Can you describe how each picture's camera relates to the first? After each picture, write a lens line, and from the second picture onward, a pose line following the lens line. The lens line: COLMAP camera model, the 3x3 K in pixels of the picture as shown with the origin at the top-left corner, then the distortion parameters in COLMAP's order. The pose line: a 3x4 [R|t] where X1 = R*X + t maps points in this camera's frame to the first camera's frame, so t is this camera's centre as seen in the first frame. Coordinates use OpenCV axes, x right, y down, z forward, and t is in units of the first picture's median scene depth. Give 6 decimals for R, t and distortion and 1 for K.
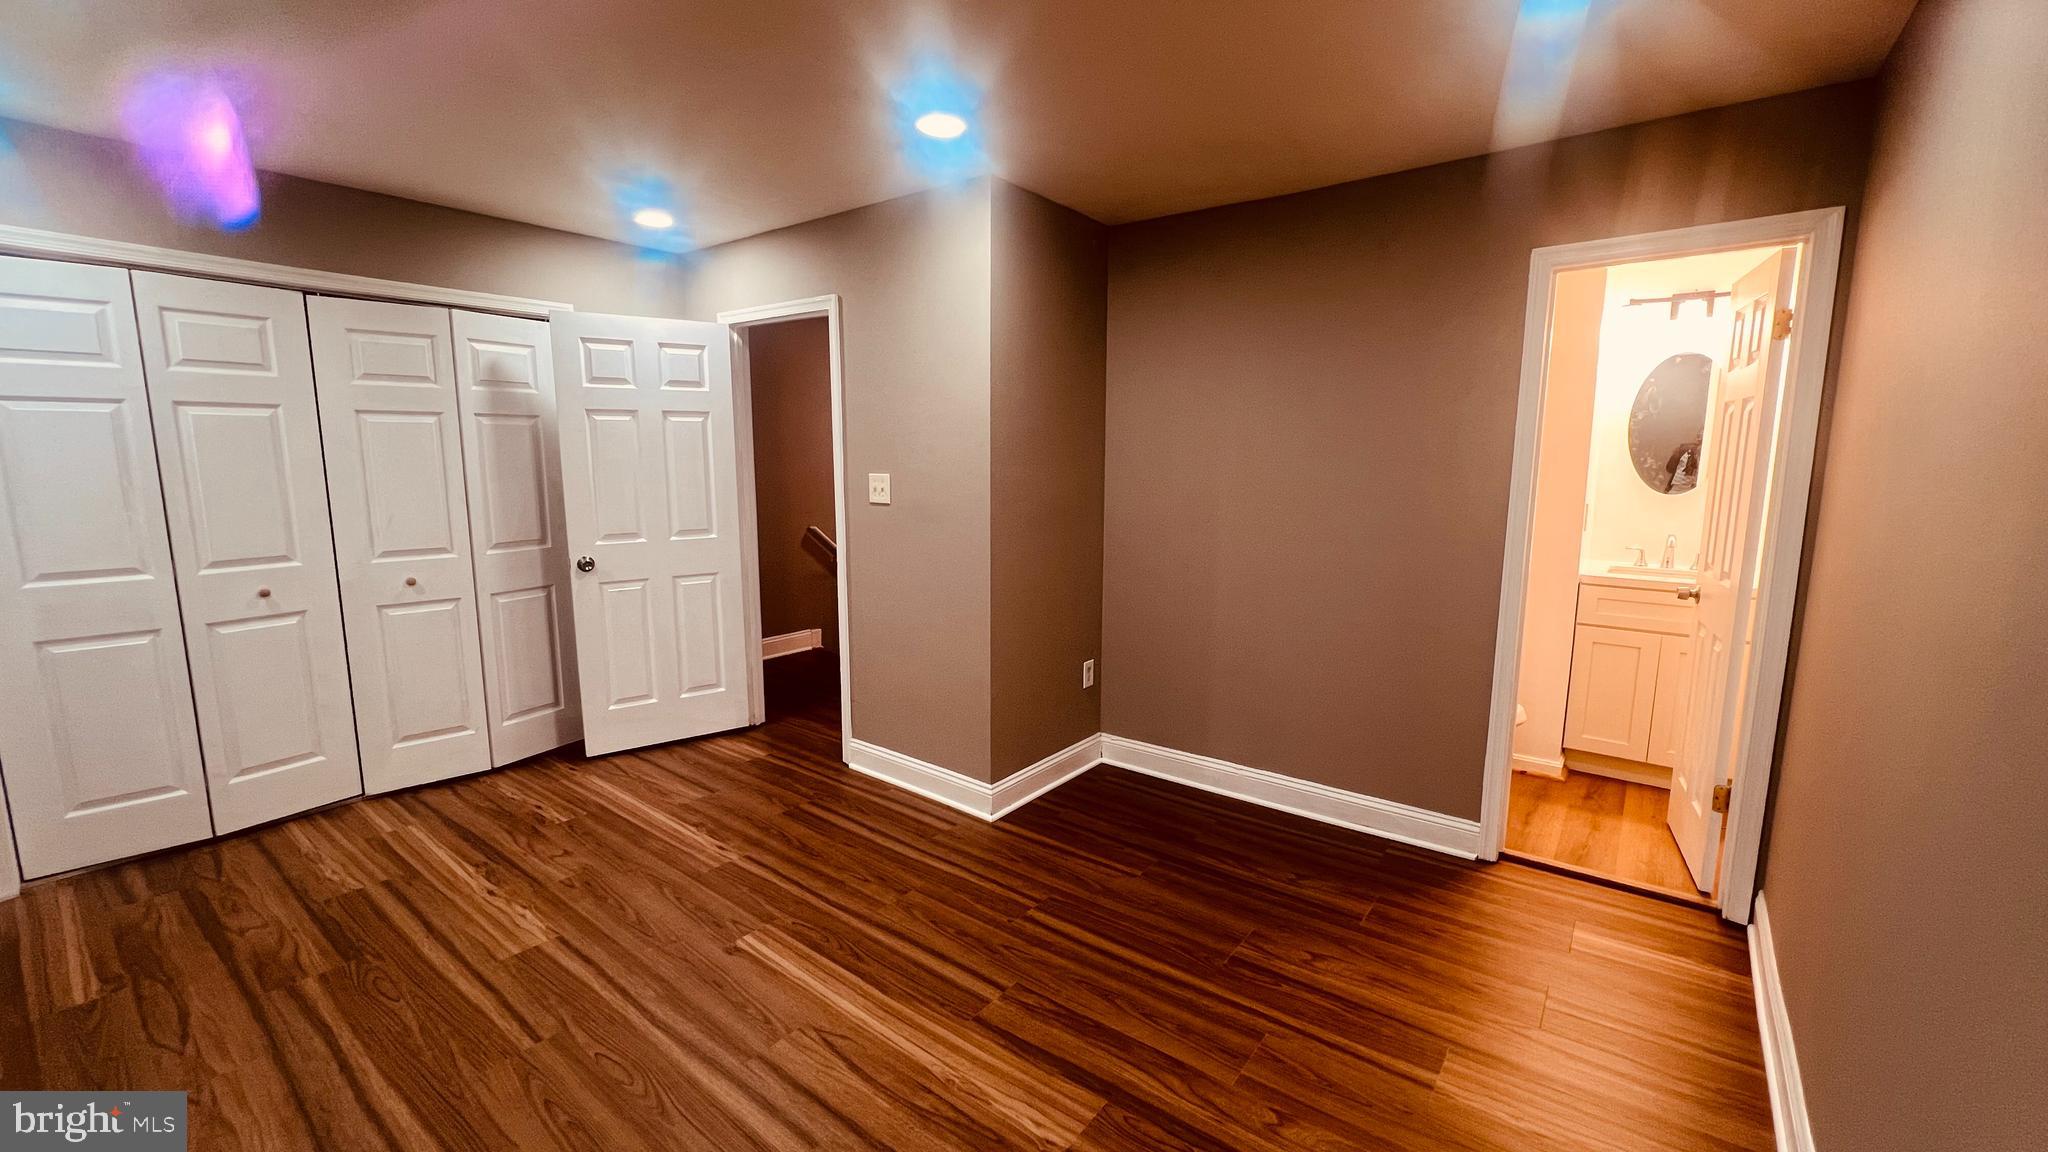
lens RADIAL K [[823.1, 0, 1016.5], [0, 823.1, 571.0], [0, 0, 1]] dist [-0.000778, 0.000576]
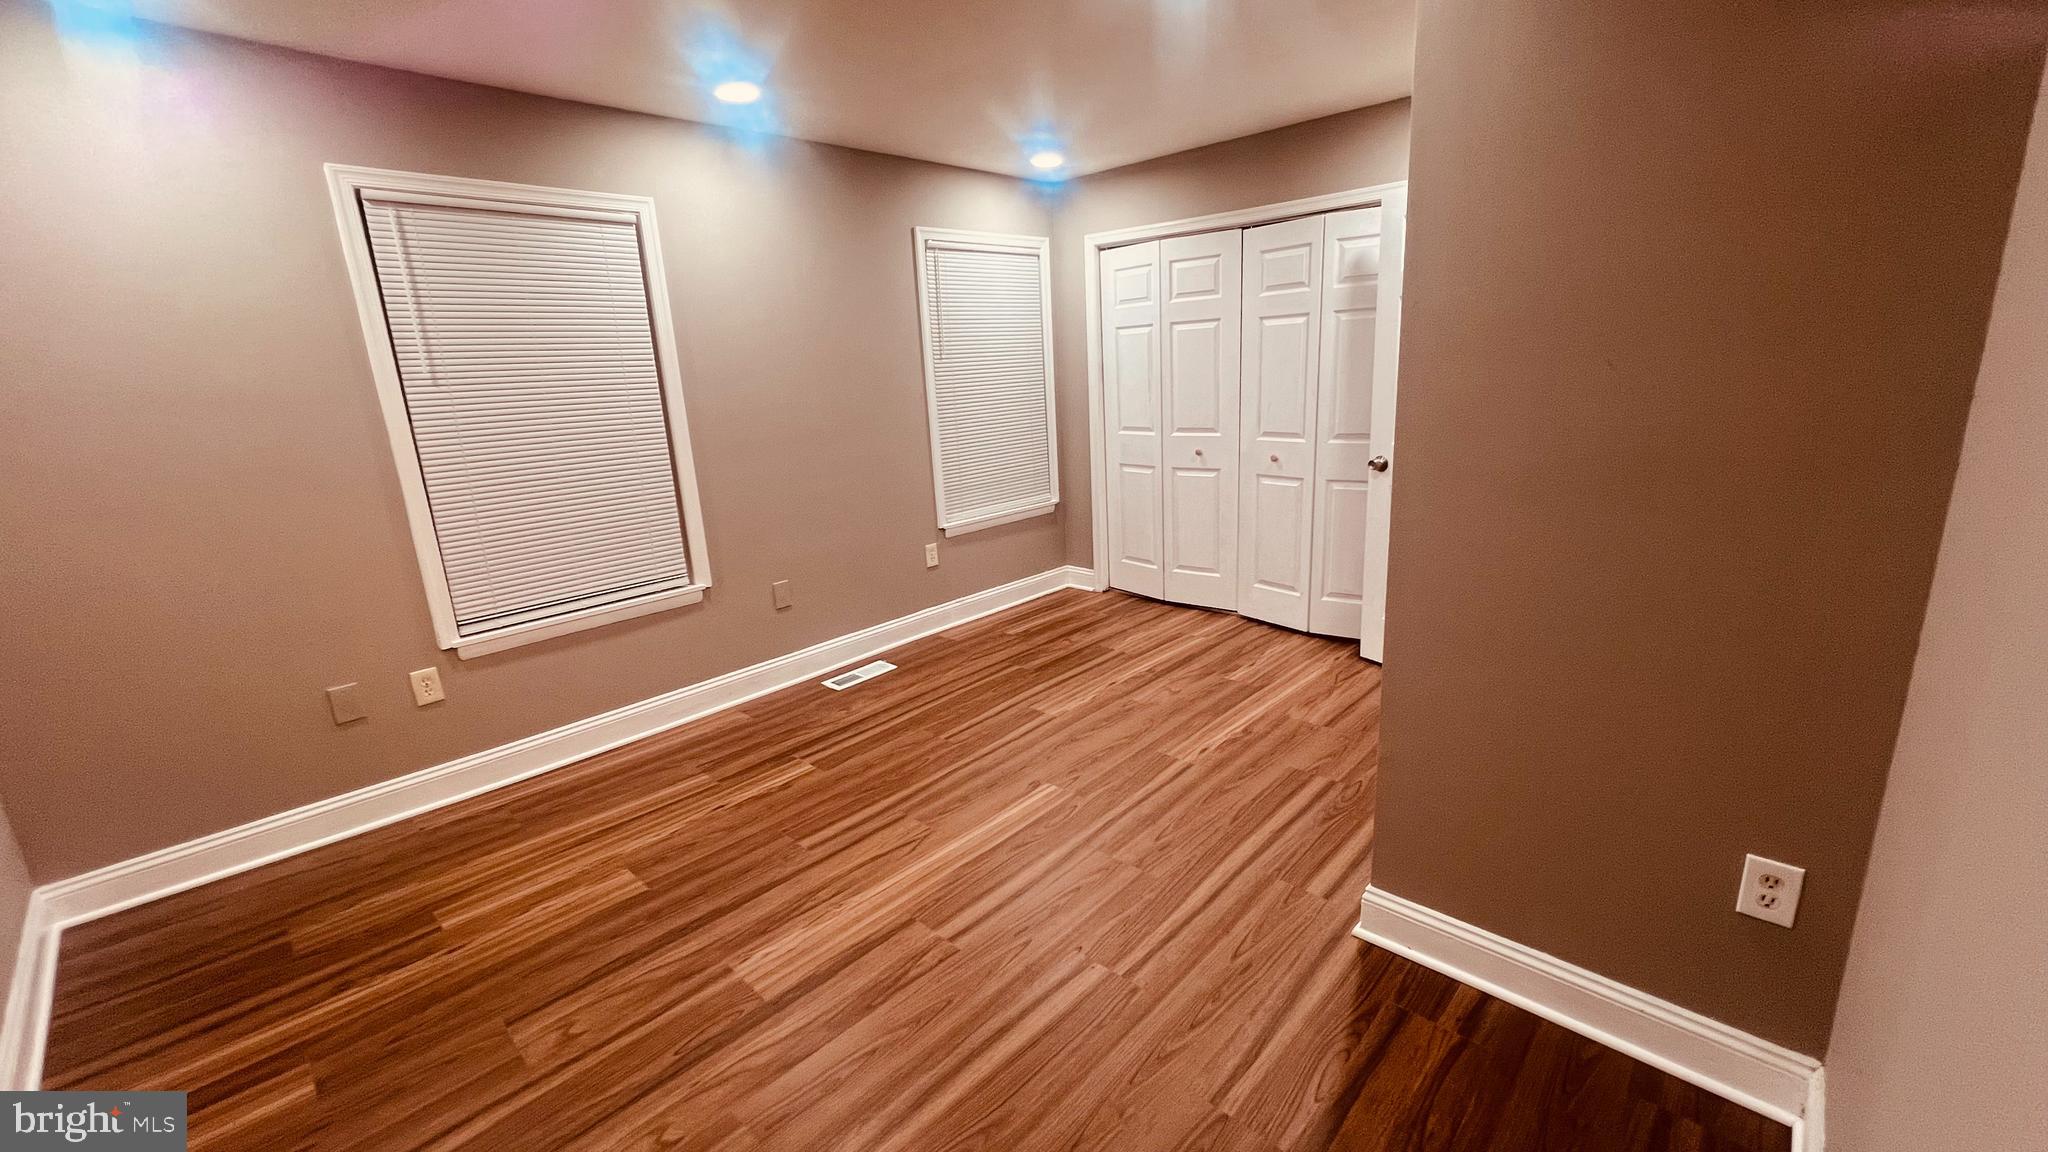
lens RADIAL K [[823.1, 0, 1016.5], [0, 823.1, 571.0], [0, 0, 1]] dist [-0.000778, 0.000576]
pose [[-0.099103, 0.244904, -0.964469, 0.661684], [-0.096256, 0.962336, 0.254253, -0.126213], [0.990411, 0.118033, -0.071797, 0.916949]]
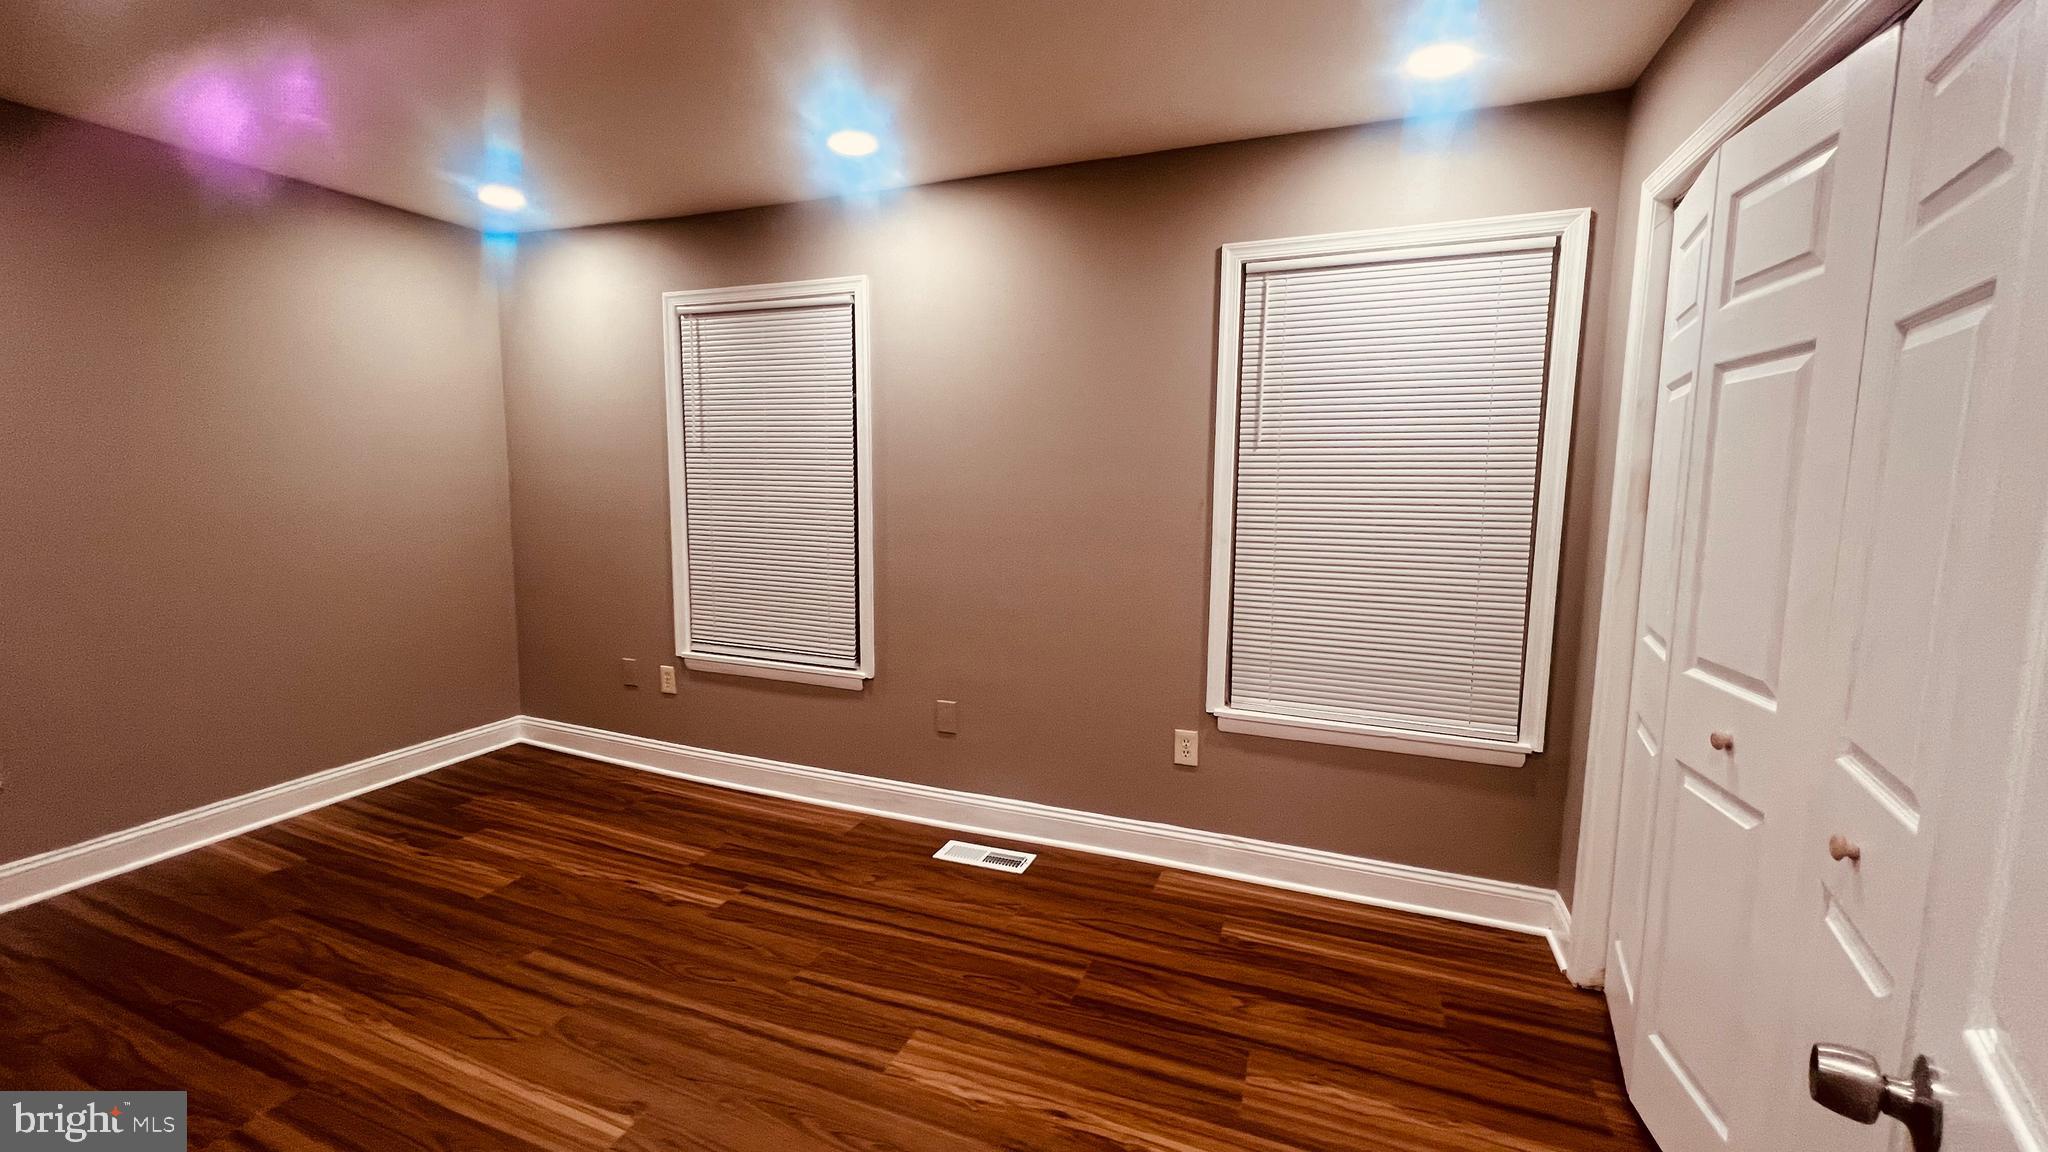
lens RADIAL K [[823.1, 0, 1016.5], [0, 823.1, 571.0], [0, 0, 1]] dist [-0.000778, 0.000576]
pose [[-0.960595, 0.018411, -0.277342, -0.429970], [-0.054913, 0.965567, 0.254292, -0.195552], [0.272474, 0.259501, -0.926508, 1.487480]]
